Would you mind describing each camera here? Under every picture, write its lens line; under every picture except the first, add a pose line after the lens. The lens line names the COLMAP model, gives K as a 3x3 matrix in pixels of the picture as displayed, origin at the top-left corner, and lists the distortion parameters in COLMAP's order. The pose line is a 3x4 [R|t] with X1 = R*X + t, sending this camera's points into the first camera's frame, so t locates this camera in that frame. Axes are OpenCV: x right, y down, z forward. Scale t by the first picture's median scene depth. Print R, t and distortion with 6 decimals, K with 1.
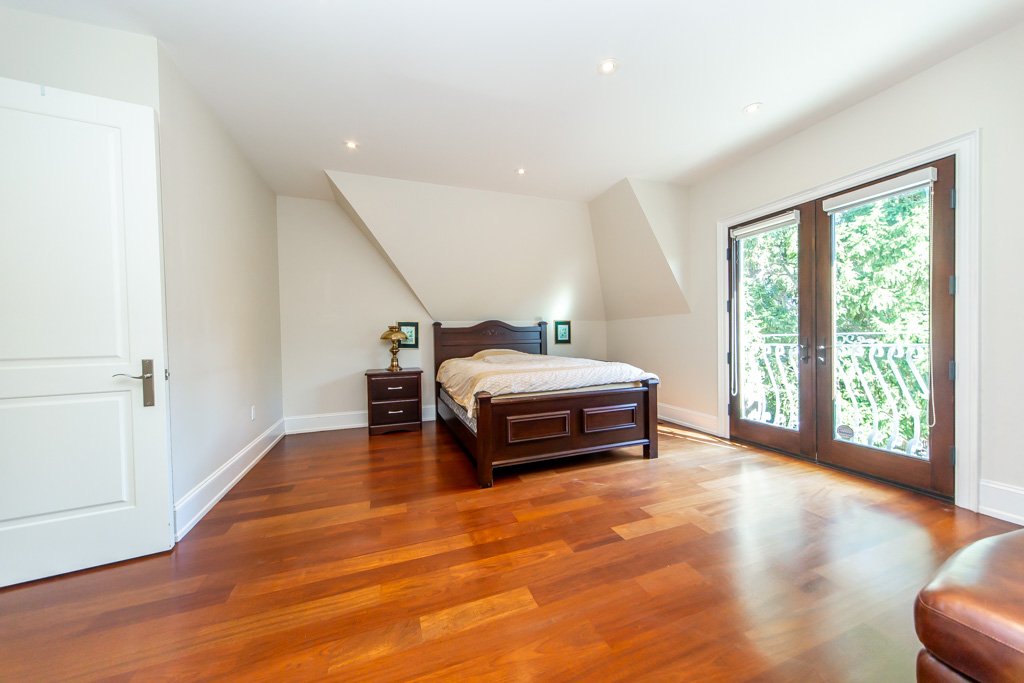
lens RADIAL K [[354.3, 0, 512.6], [0, 354.3, 340.9], [0, 0, 1]] dist [-0.000537, -0.000022]
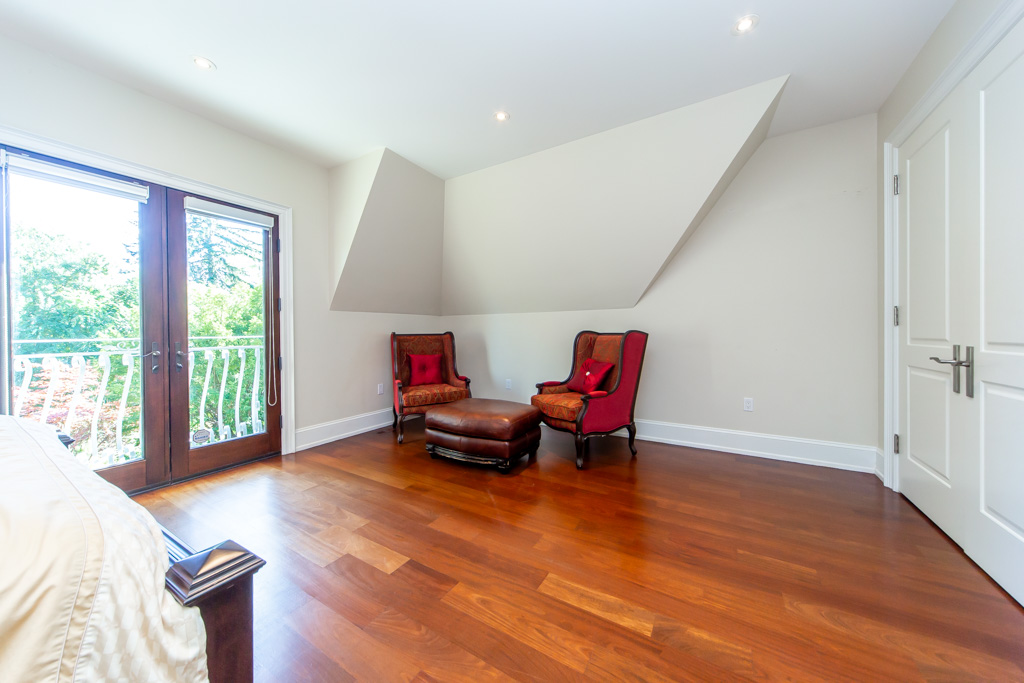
lens RADIAL K [[354.3, 0, 511.8], [0, 354.3, 335.8], [0, 0, 1]] dist [-0.000537, -0.000022]
pose [[-0.631293, 0.015820, 0.775383, -0.569528], [0.027360, 0.999624, 0.001880, -0.005578], [-0.775062, 0.022401, -0.631488, 1.381642]]
